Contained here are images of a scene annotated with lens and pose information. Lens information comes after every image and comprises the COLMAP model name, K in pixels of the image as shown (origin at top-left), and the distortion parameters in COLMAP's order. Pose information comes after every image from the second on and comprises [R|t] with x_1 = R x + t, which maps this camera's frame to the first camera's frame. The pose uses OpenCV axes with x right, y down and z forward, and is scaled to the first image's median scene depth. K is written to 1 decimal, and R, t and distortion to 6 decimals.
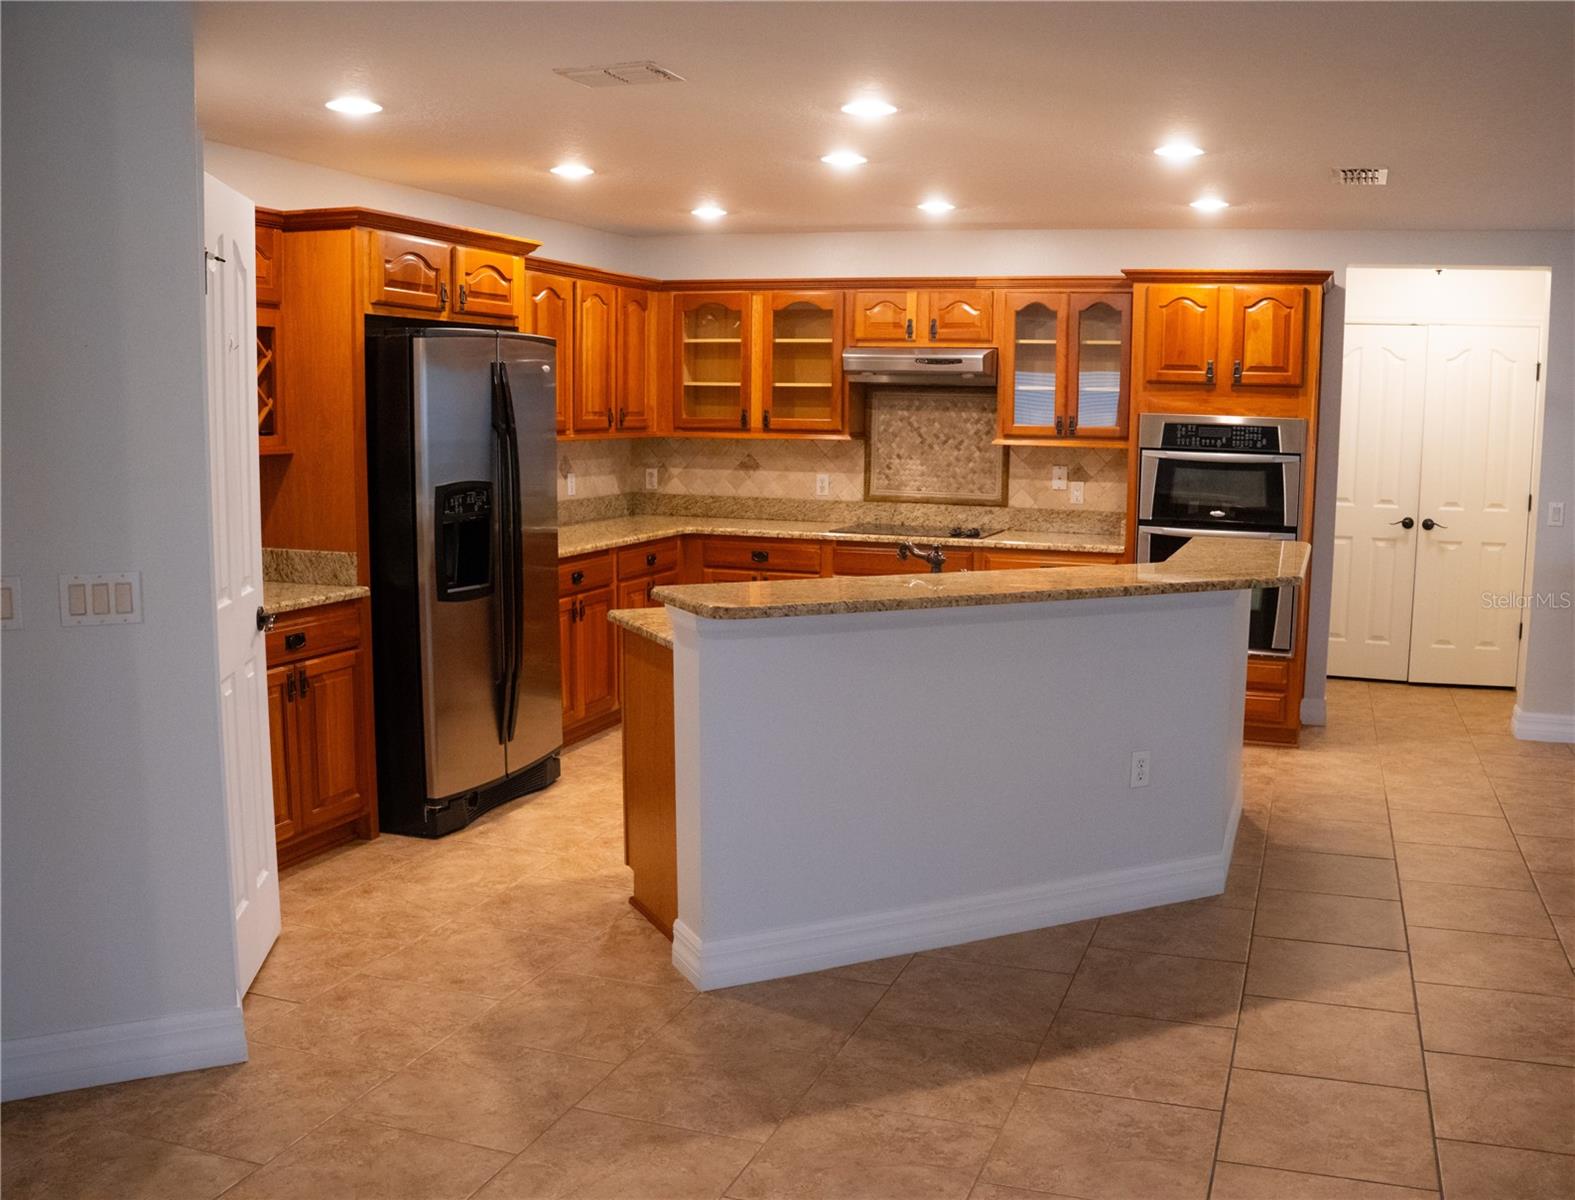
lens RADIAL K [[1453.5, 0, 787.5], [0, 1453.5, 600.0], [0, 0, 1]] dist [-0.164860, 0.011354]
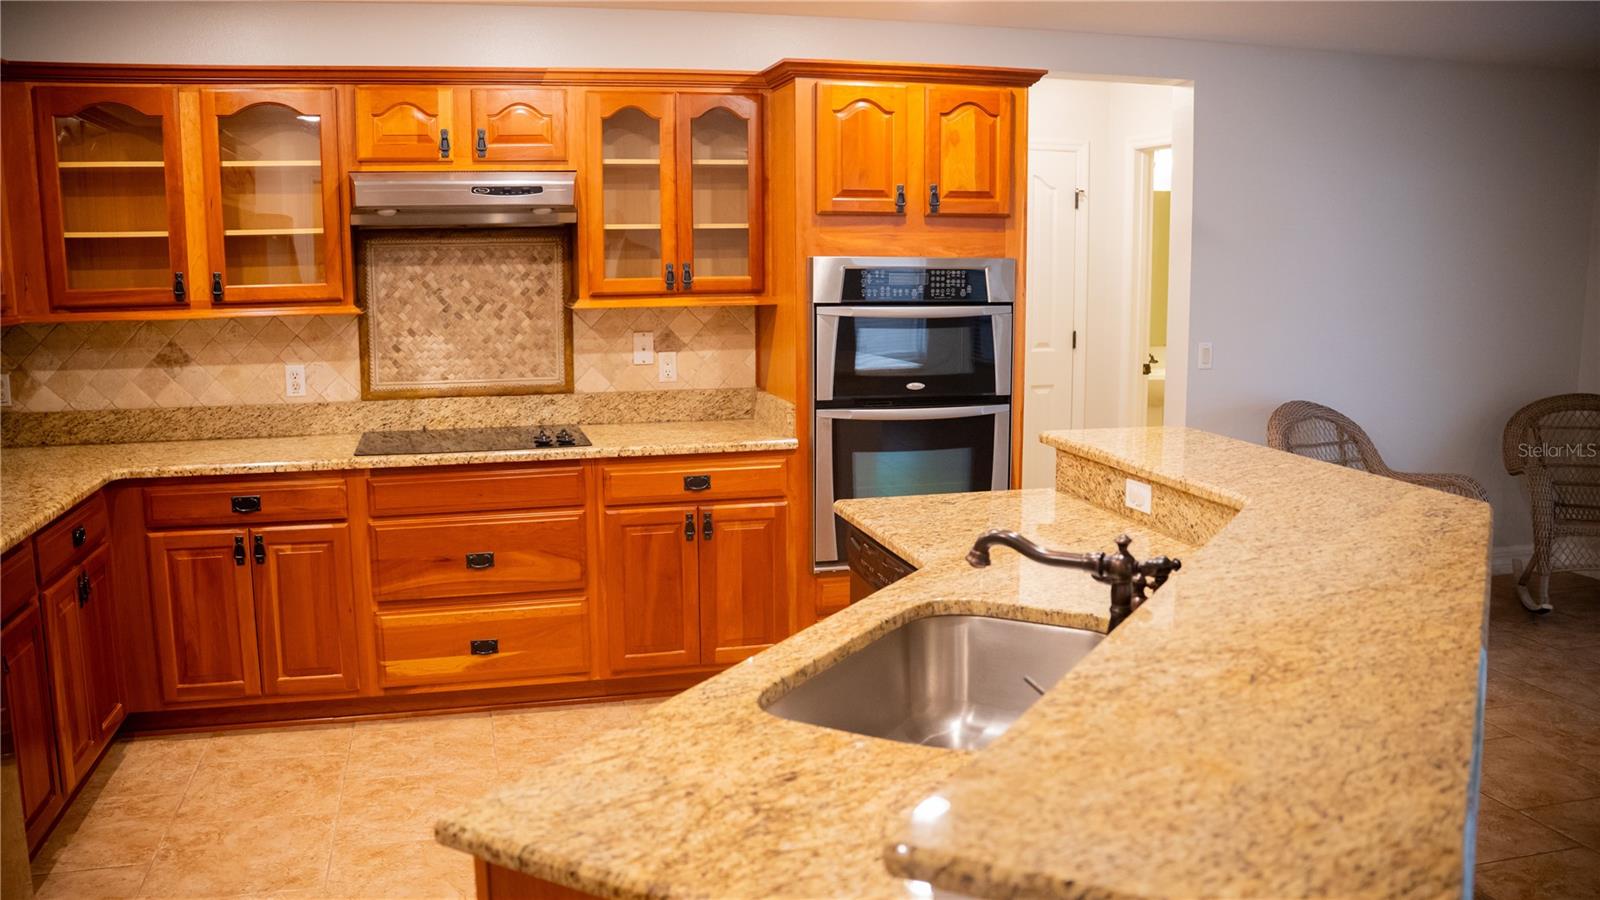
lens RADIAL K [[1320.9, 0, 800.0], [0, 1320.9, 450.0], [0, 0, 1]] dist [-0.216424, 0.195752]
pose [[0.819489, -0.100942, 0.564136, -0.128255], [0.092671, 0.994752, 0.043375, -0.053970], [-0.565553, 0.016734, 0.824542, 0.395730]]
